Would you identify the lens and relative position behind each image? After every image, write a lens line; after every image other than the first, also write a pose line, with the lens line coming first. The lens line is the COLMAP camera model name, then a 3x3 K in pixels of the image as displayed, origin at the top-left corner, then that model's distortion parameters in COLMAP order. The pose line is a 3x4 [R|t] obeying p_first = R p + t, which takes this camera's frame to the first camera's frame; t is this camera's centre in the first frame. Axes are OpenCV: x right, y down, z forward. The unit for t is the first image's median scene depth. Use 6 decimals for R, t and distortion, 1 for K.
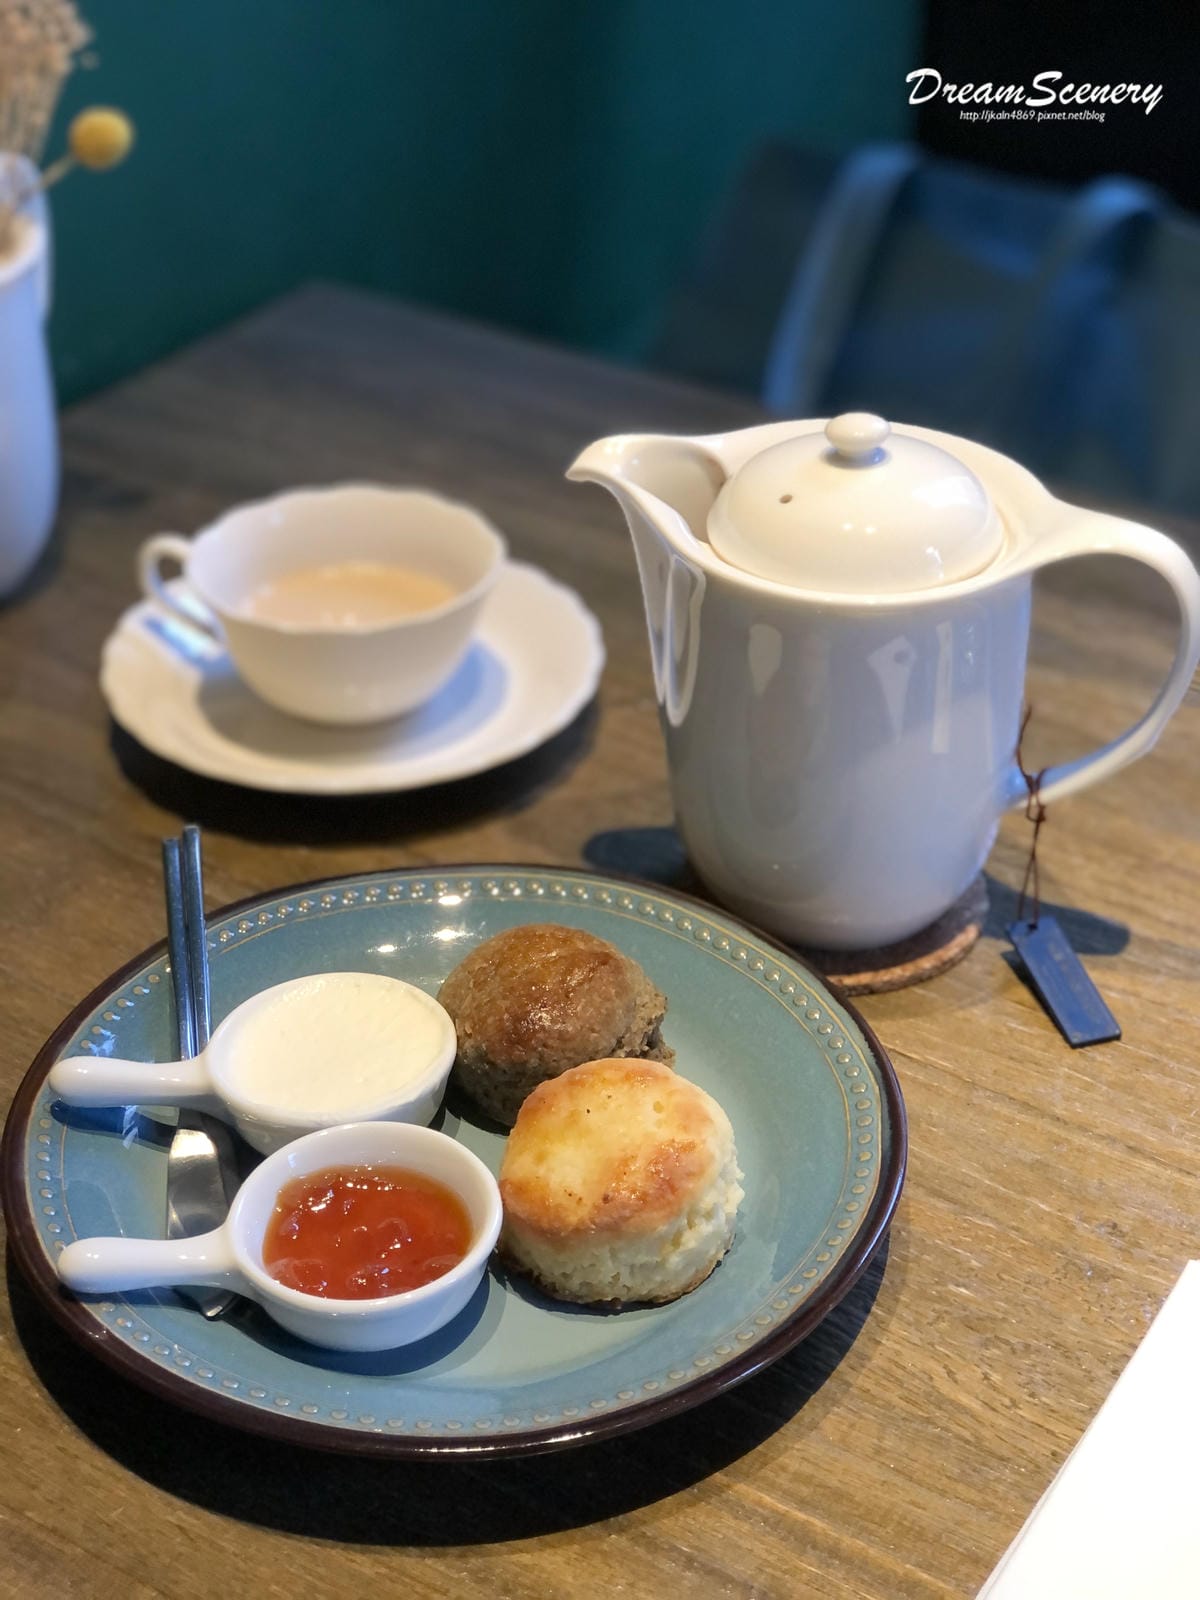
lens RADIAL K [[2596.7, 0, 600.0], [0, 2596.7, 800.0], [0, 0, 1]] dist [0.020260, 0.224692]
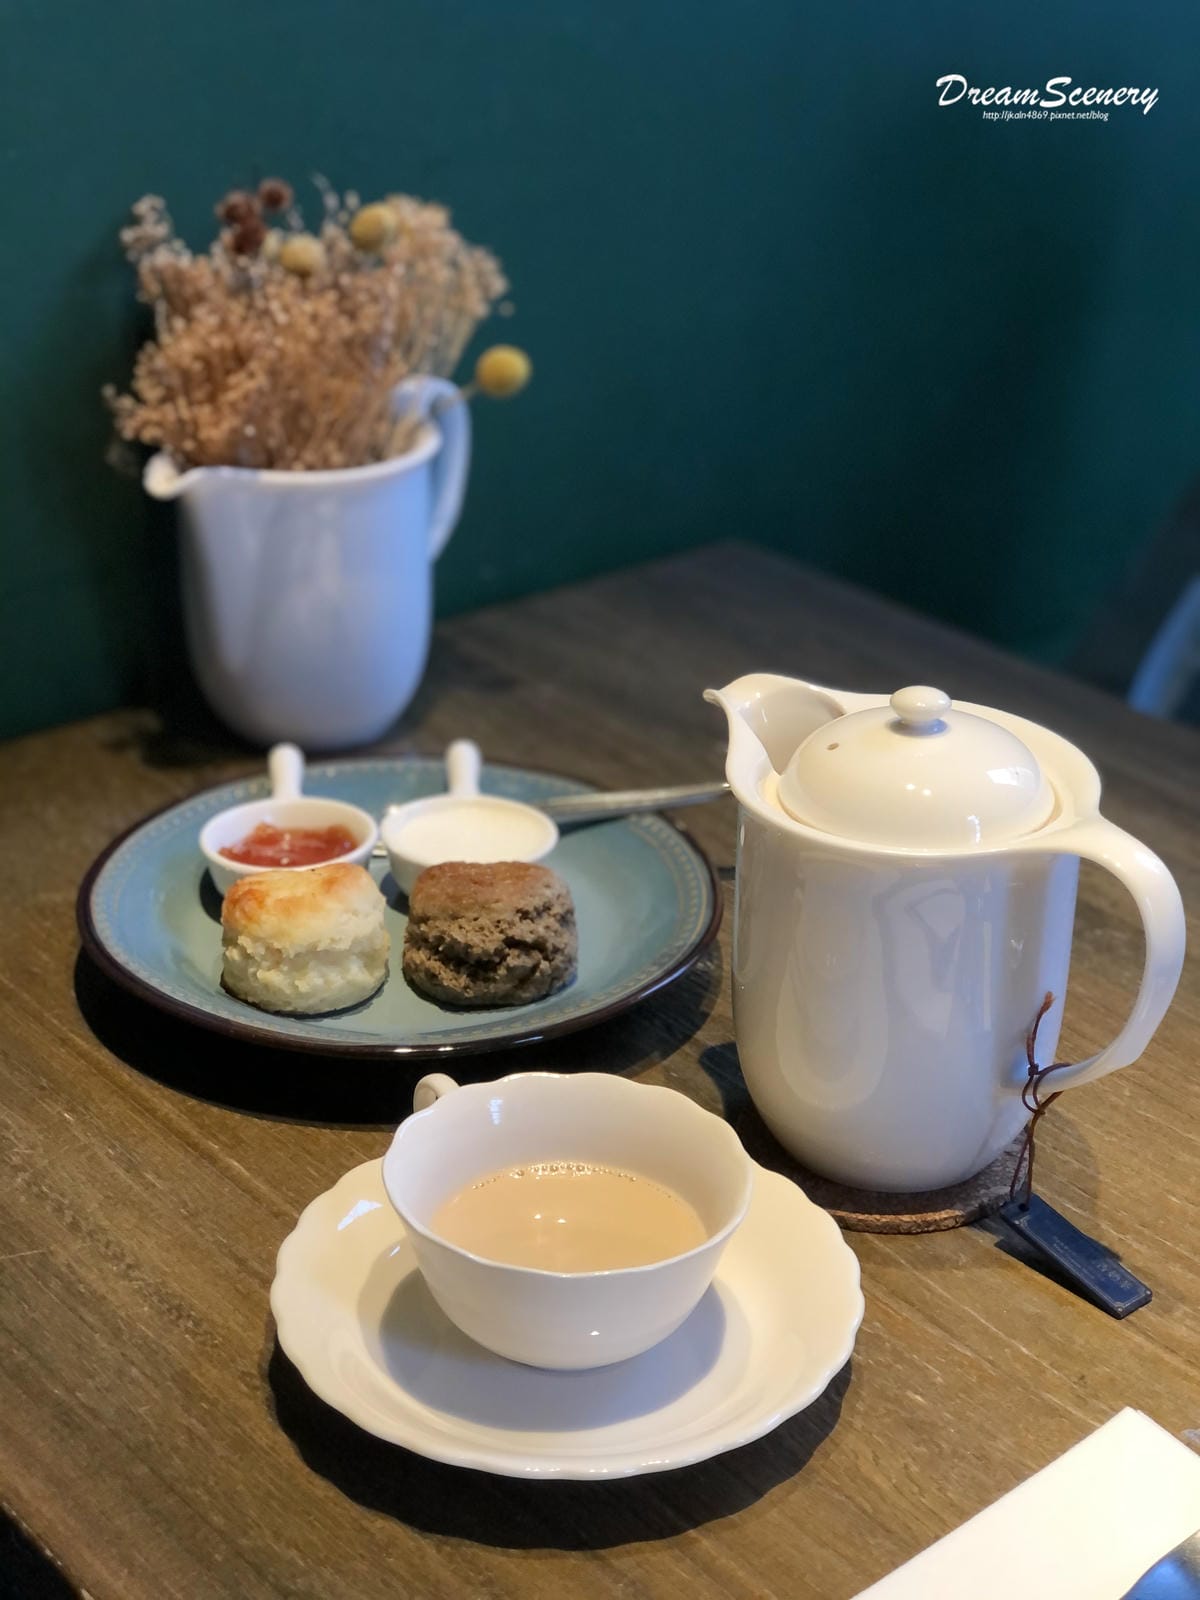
lens RADIAL K [[2588.1, 0, 600.0], [0, 2588.1, 800.0], [0, 0, 1]] dist [0.046193, 0.328994]
pose [[0.956340, 0.143675, -0.254502, 0.255220], [-0.176753, 0.977844, -0.112159, 0.087969], [0.232748, 0.152246, 0.960546, -0.132934]]
